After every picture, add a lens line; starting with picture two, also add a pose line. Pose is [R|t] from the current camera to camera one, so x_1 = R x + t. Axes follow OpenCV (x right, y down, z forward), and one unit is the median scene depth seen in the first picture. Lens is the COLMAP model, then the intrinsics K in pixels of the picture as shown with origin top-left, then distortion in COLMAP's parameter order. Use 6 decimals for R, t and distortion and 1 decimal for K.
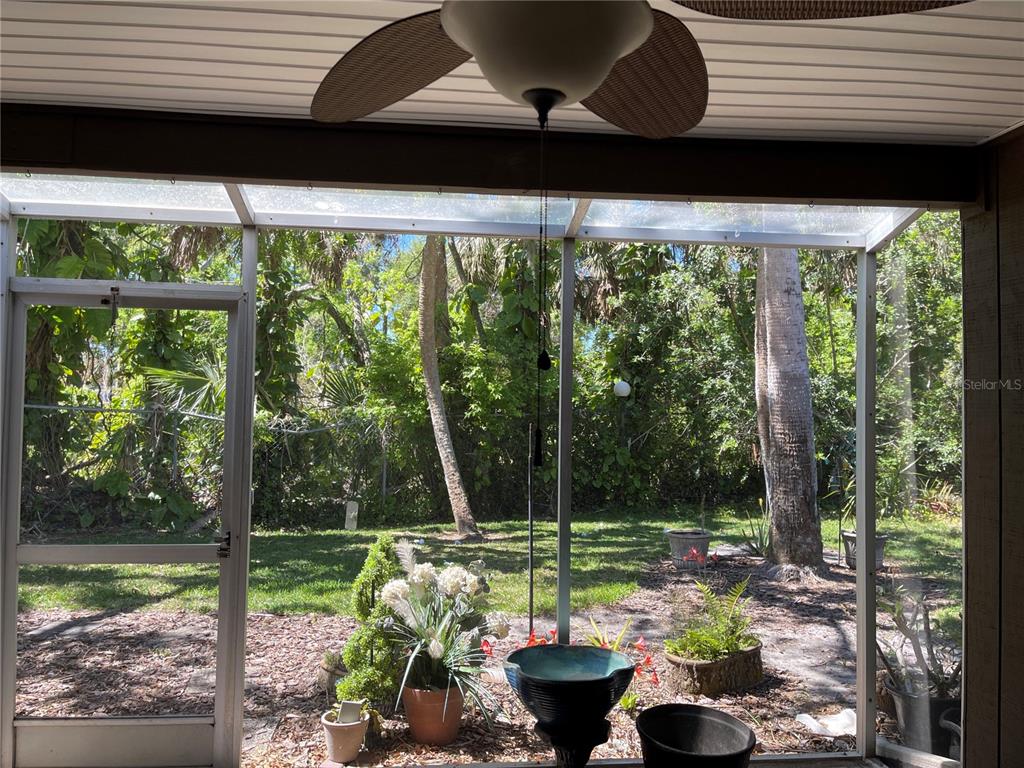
lens RADIAL K [[765.2, 0, 512.9], [0, 765.2, 376.3], [0, 0, 1]] dist [0.082698, -0.104392]
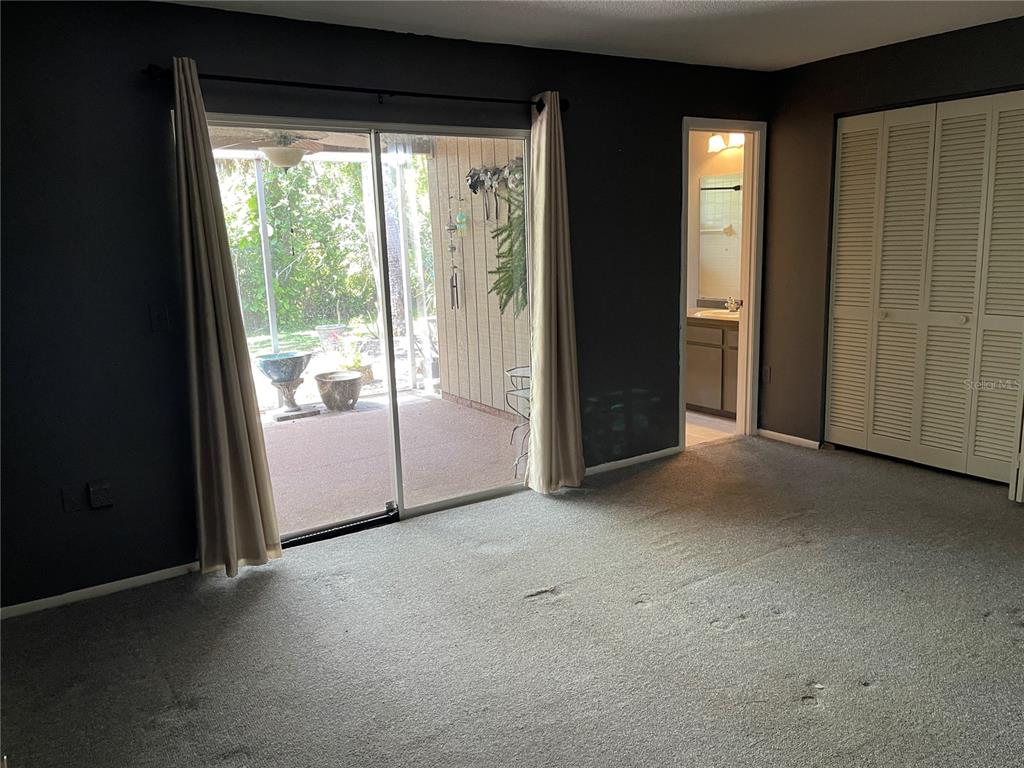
lens RADIAL K [[765.2, 0, 512.9], [0, 765.2, 376.3], [0, 0, 1]] dist [0.082698, -0.104392]
pose [[0.891559, -0.126975, 0.434741, -0.072311], [0.033490, 0.975751, 0.216308, -0.009662], [-0.451665, -0.178292, 0.874192, -0.299381]]
